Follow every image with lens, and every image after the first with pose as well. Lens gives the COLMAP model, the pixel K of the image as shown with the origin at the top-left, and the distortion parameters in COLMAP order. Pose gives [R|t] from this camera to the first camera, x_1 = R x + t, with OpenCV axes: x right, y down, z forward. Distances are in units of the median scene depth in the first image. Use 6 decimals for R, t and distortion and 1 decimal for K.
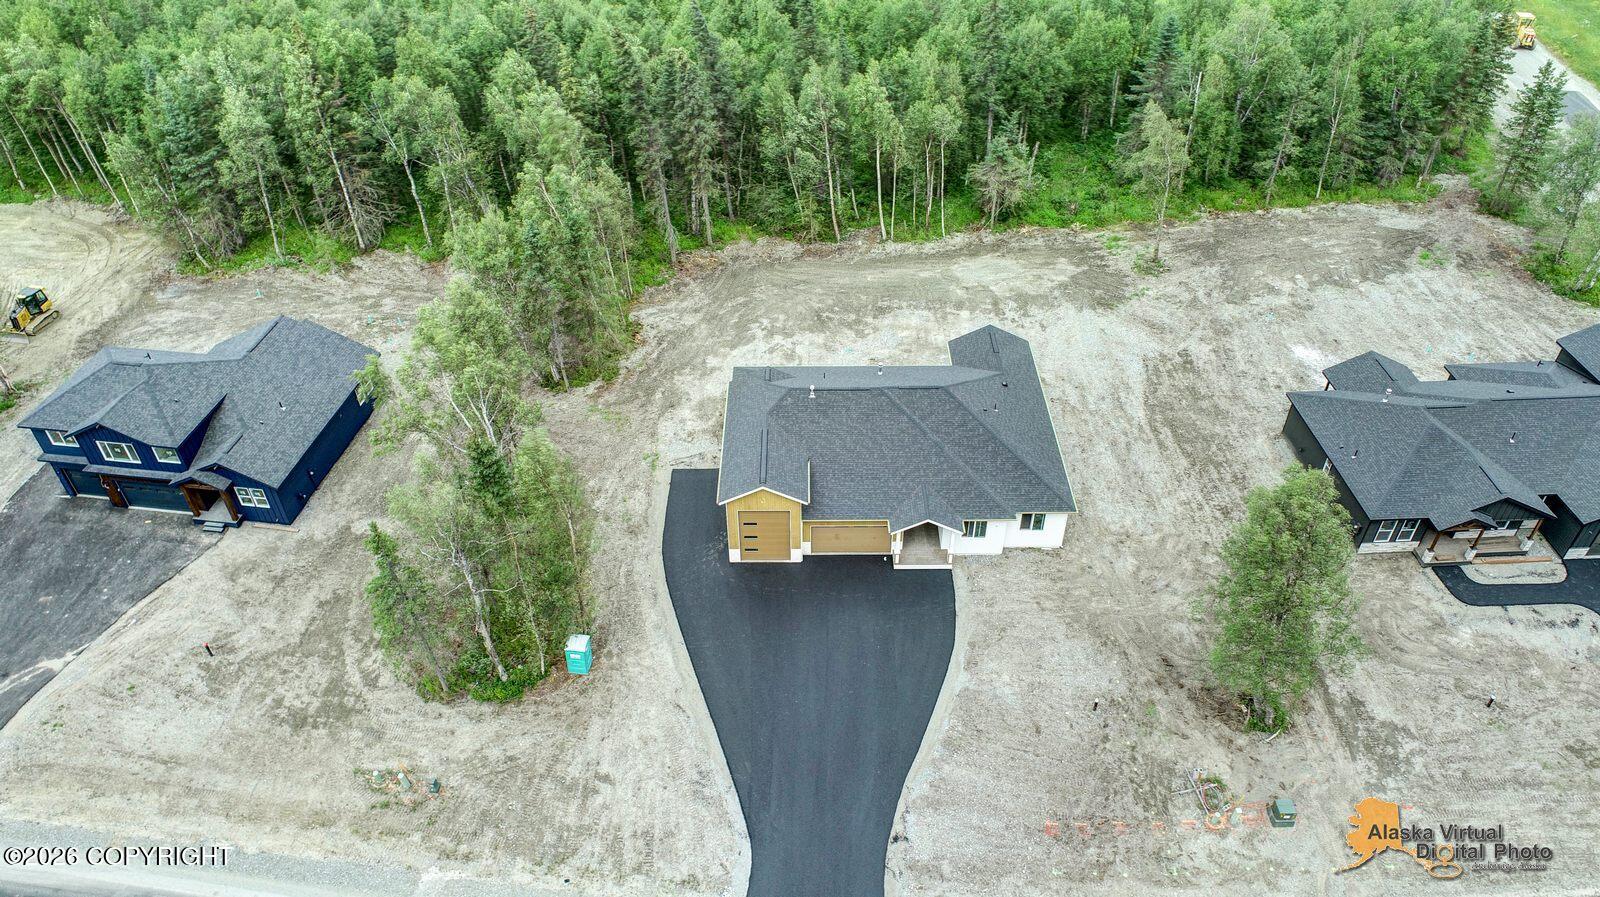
lens RADIAL K [[1073.9, 0, 800.0], [0, 1073.9, 448.5], [0, 0, 1]] dist [-0.010211, 0.001053]
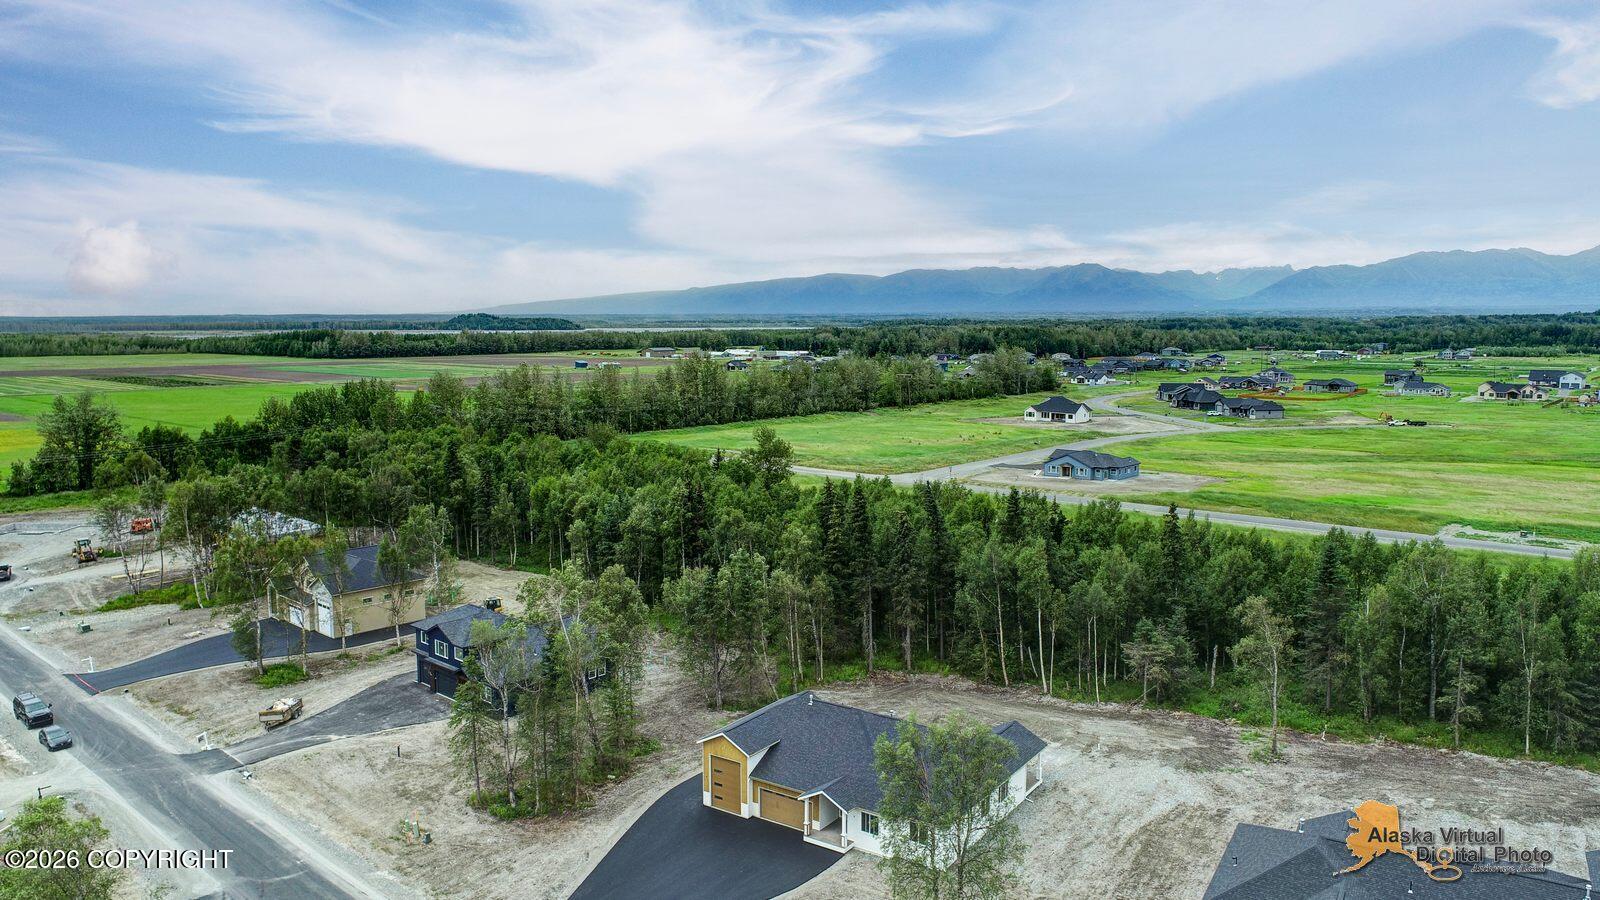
lens RADIAL K [[1103.7, 0, 800.0], [0, 1103.7, 450.0], [0, 0, 1]] dist [-0.001257, -0.001449]
pose [[0.824686, 0.068645, -0.561410, 0.628830], [-0.363406, 0.824912, -0.432962, 0.241899], [0.433393, 0.561077, 0.705239, -0.102930]]
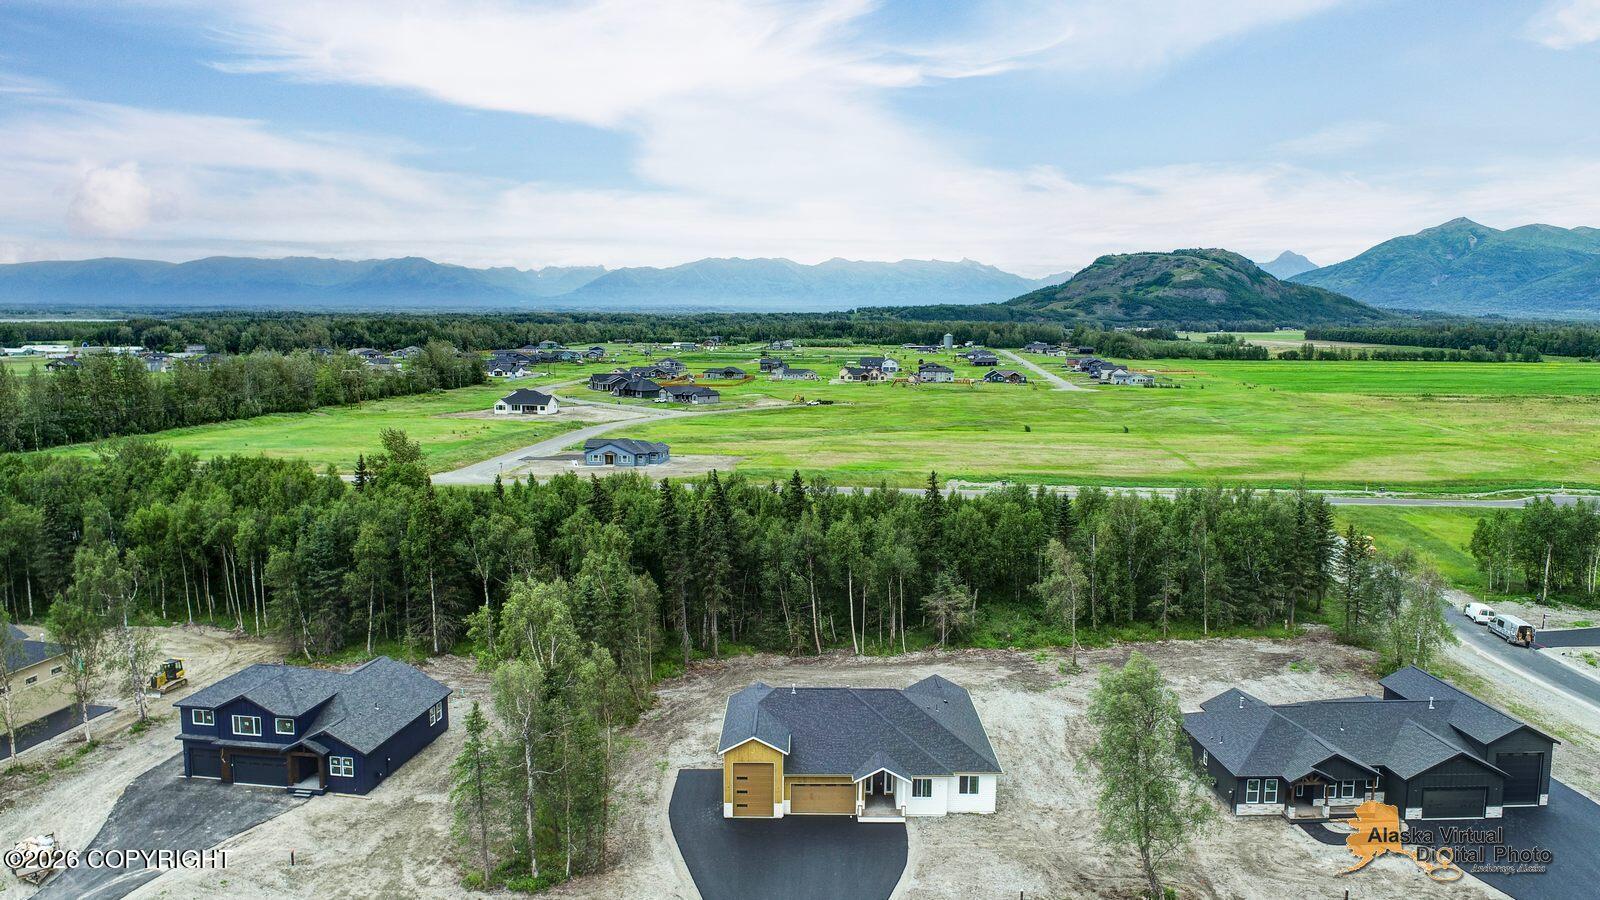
lens RADIAL K [[1080.8, 0, 800.0], [0, 1080.8, 450.0], [0, 0, 1]] dist [-0.001993, -0.002678]
pose [[0.999920, 0.012446, -0.002388, 0.016023], [-0.011755, 0.840488, -0.541703, 0.354954], [-0.004735, 0.541687, 0.840567, -0.220885]]
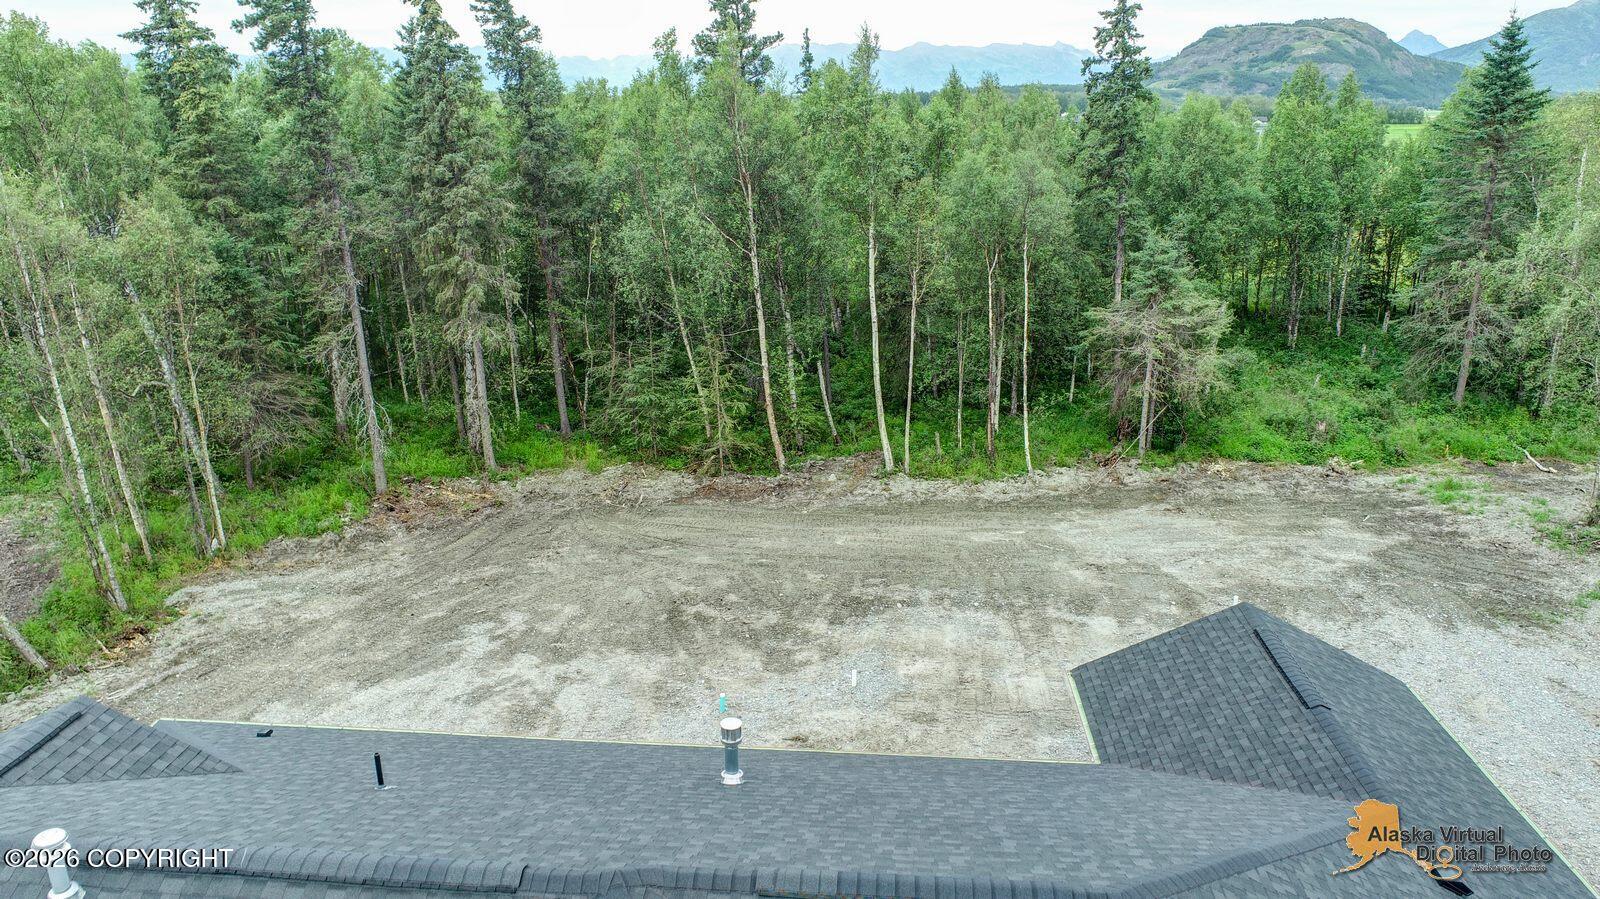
lens RADIAL K [[1073.9, 0, 800.0], [0, 1073.9, 449.5], [0, 0, 1]] dist [-0.010211, 0.001053]
pose [[0.997097, 0.029999, -0.069985, 0.090932], [-0.054264, 0.924731, -0.376732, -0.049296], [0.053416, 0.379436, 0.923675, 0.747618]]
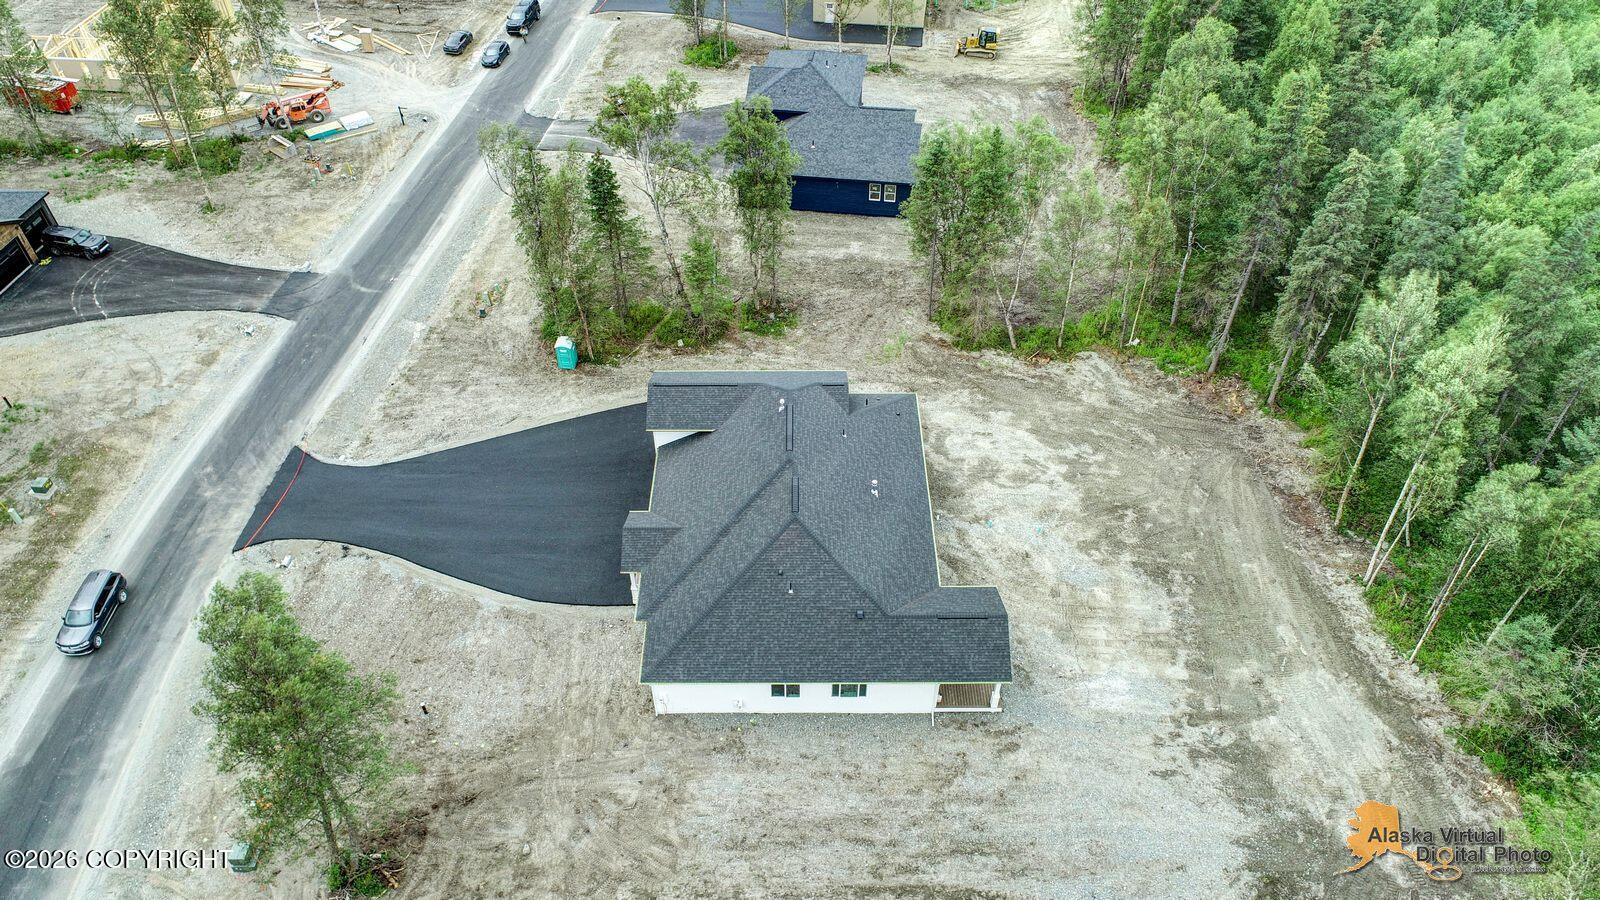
lens RADIAL K [[1073.9, 0, 800.0], [0, 1073.9, 450.0], [0, 0, 1]] dist [-0.010211, 0.001053]
pose [[0.004684, 0.698073, -0.716011, 0.591256], [-0.638511, 0.553141, 0.535106, -0.453056], [0.769598, 0.454675, 0.448319, 0.535286]]
